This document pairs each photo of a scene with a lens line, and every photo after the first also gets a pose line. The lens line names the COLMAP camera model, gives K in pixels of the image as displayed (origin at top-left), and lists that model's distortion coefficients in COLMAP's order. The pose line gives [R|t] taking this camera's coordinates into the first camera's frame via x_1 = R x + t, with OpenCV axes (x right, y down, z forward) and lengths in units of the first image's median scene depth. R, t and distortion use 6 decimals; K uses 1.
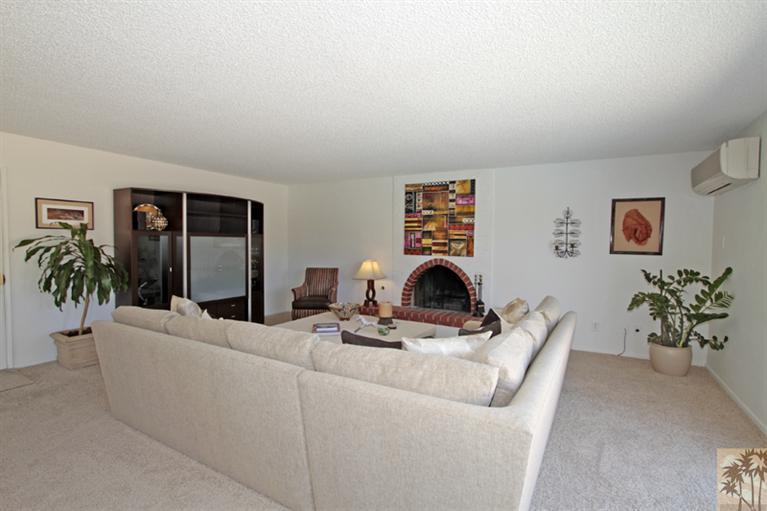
lens RADIAL K [[364.2, 0, 390.1], [0, 364.2, 258.9], [0, 0, 1]] dist [-0.016203, 0.001984]
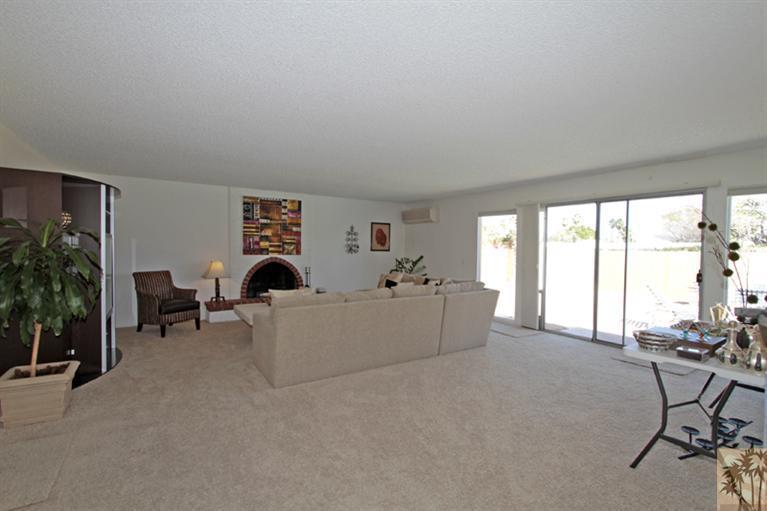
lens RADIAL K [[364.2, 0, 390.1], [0, 364.2, 258.9], [0, 0, 1]] dist [-0.016203, 0.001984]
pose [[0.467689, -0.033542, 0.883256, -0.832738], [0.031236, 0.999283, 0.021408, -0.009079], [-0.883341, 0.017577, 0.468402, 0.021456]]
